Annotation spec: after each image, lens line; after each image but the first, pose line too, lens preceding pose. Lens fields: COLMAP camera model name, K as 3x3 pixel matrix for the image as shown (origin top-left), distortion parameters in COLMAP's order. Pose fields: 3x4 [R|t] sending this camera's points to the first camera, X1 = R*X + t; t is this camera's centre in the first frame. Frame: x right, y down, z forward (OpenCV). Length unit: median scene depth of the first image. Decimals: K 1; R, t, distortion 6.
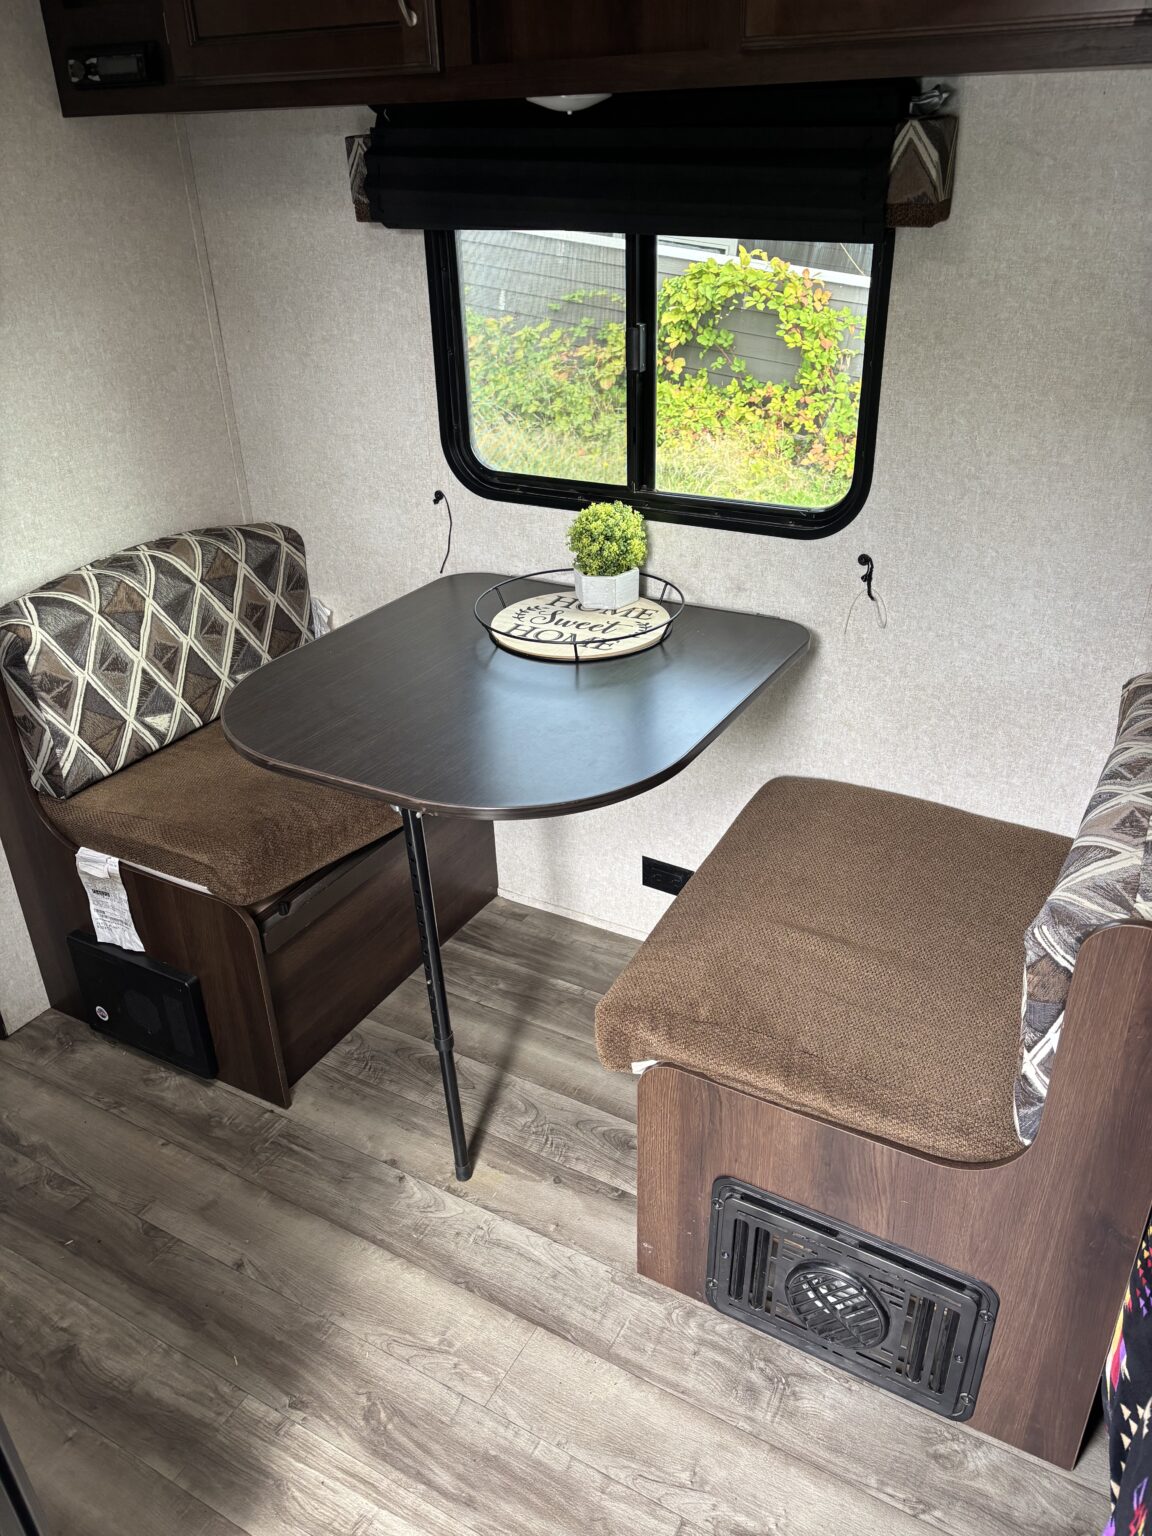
lens RADIAL K [[1156.4, 0, 582.4], [0, 1156.4, 775.0], [0, 0, 1]] dist [0.050960, -0.059463]
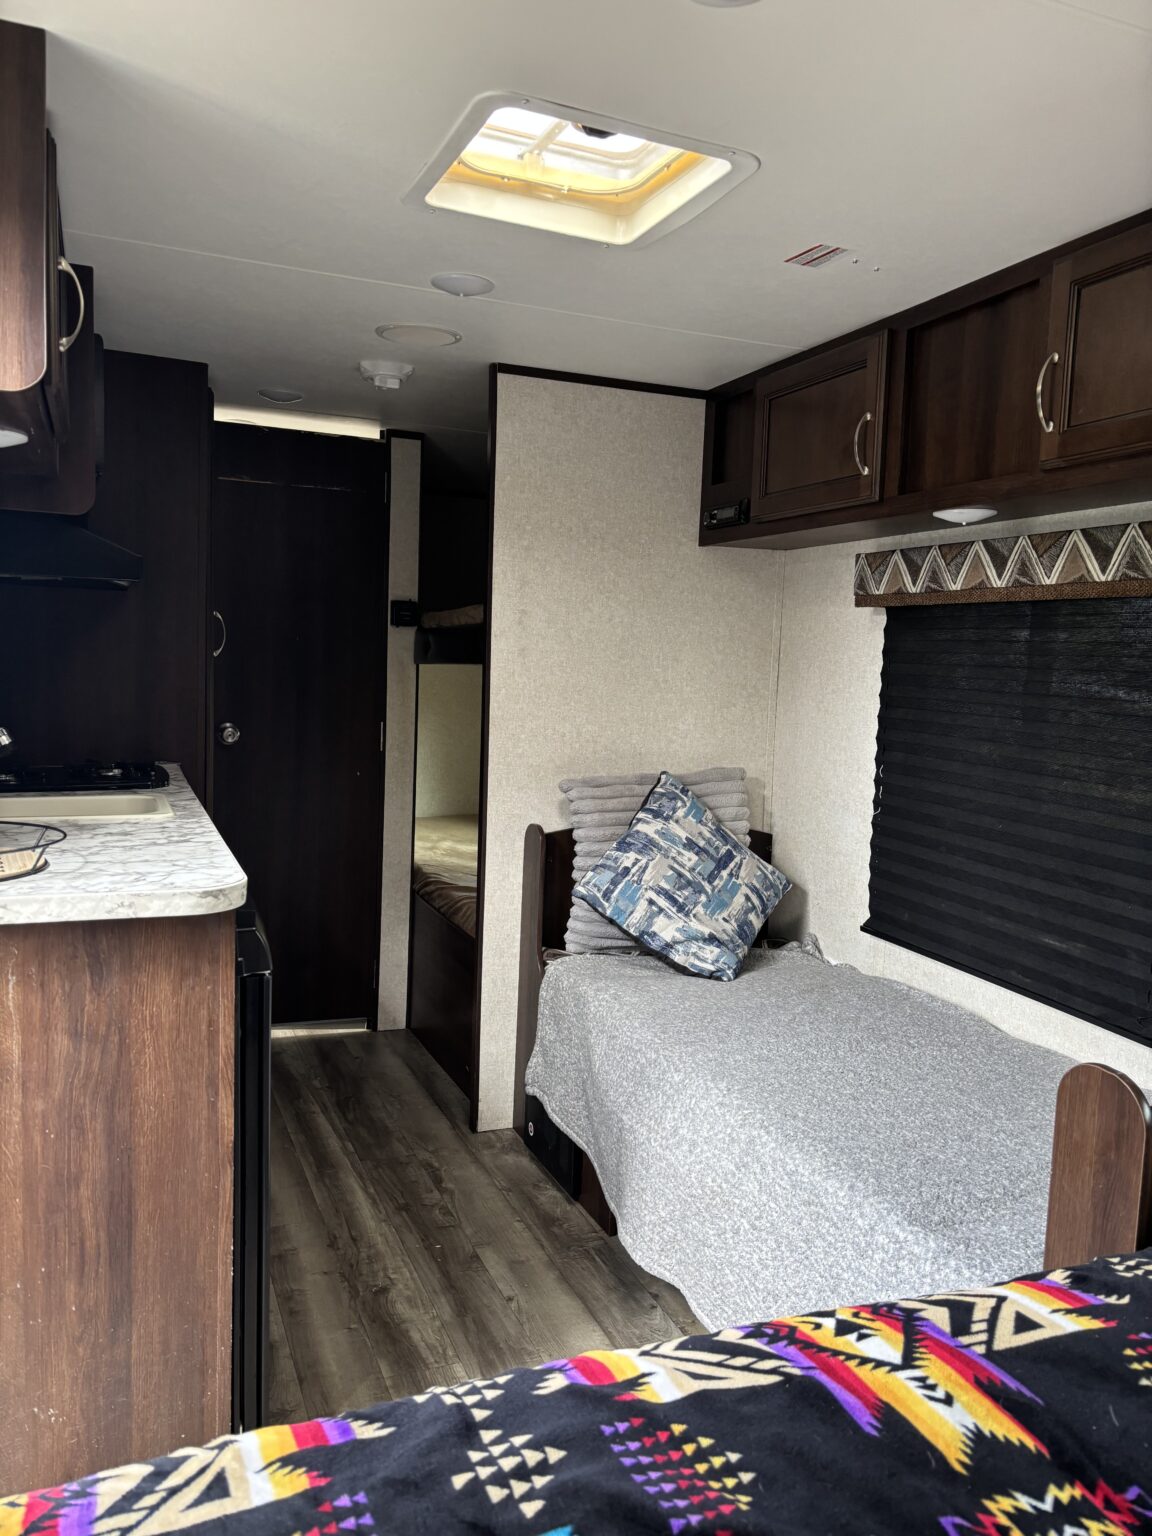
lens RADIAL K [[1156.4, 0, 573.0], [0, 1156.4, 778.9], [0, 0, 1]] dist [0.050960, -0.059463]
pose [[0.782383, 0.115456, -0.612002, 0.469128], [-0.341884, 0.900987, -0.267091, 0.224222], [0.520568, 0.418201, 0.744390, -0.146169]]
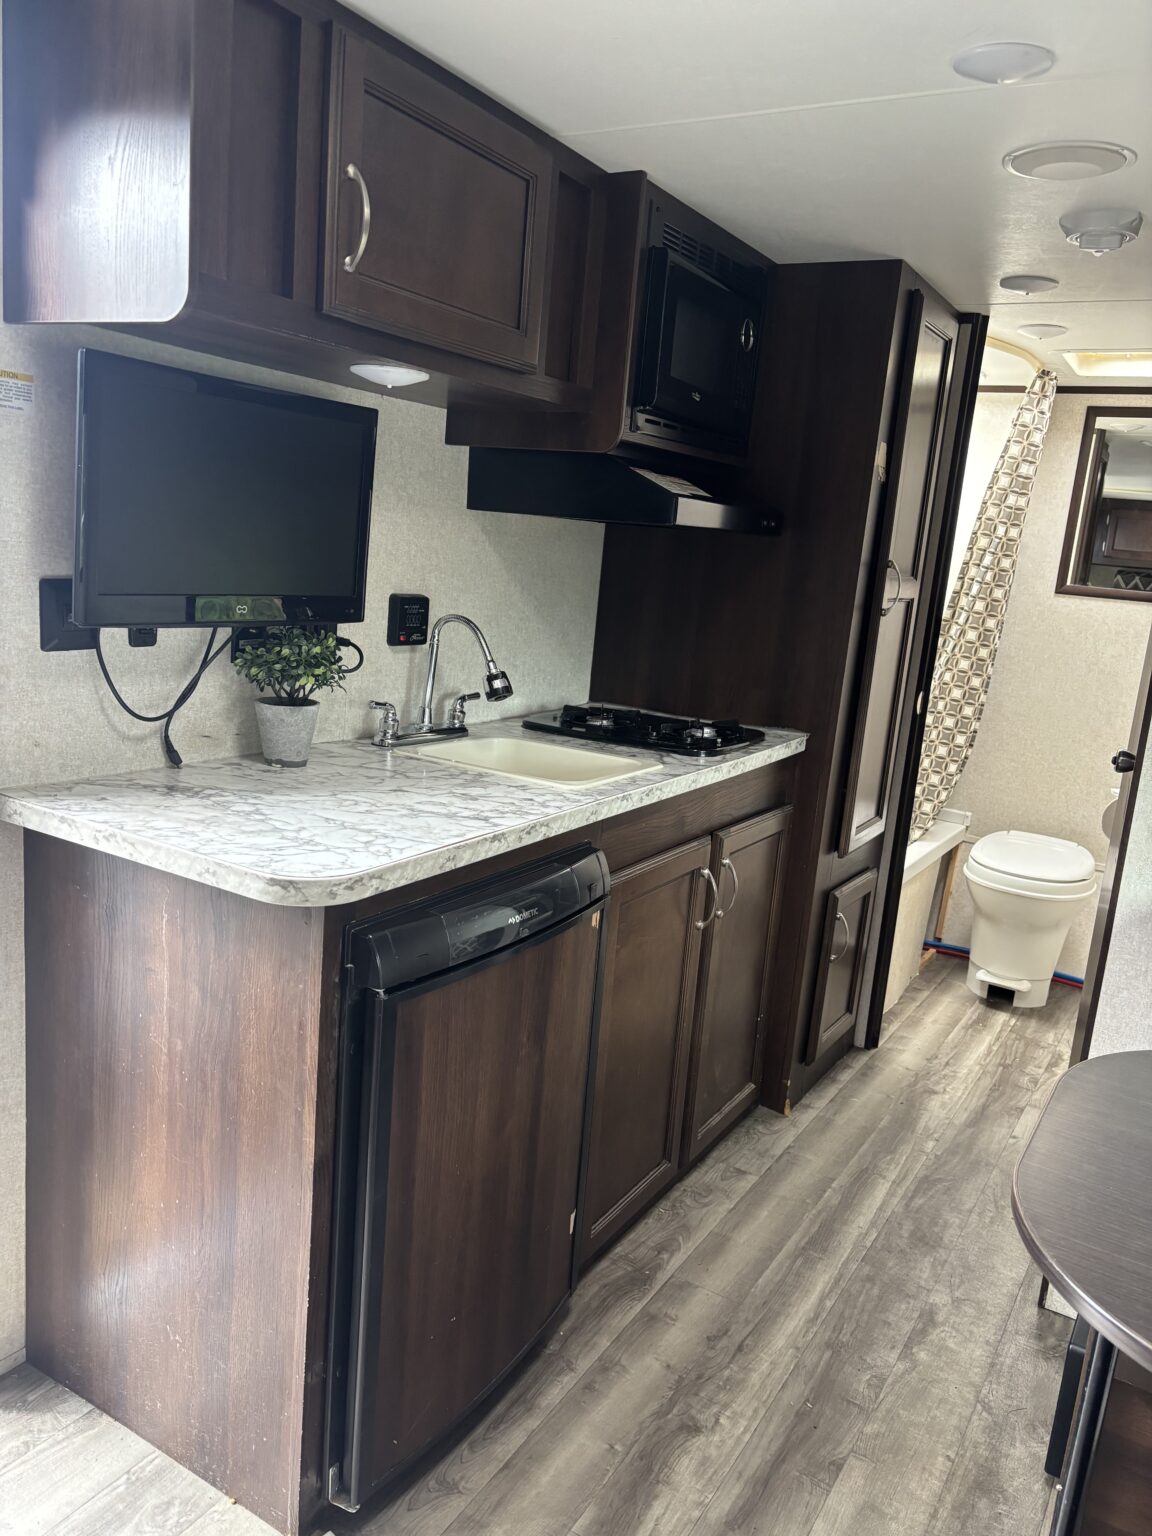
lens RADIAL K [[1156.4, 0, 586.2], [0, 1156.4, 764.6], [0, 0, 1]] dist [0.050960, -0.059463]
pose [[-0.024467, 0.217228, -0.975814, 0.453087], [-0.545346, 0.815179, 0.195142, -0.154721], [0.837854, 0.536931, 0.098520, 0.442169]]
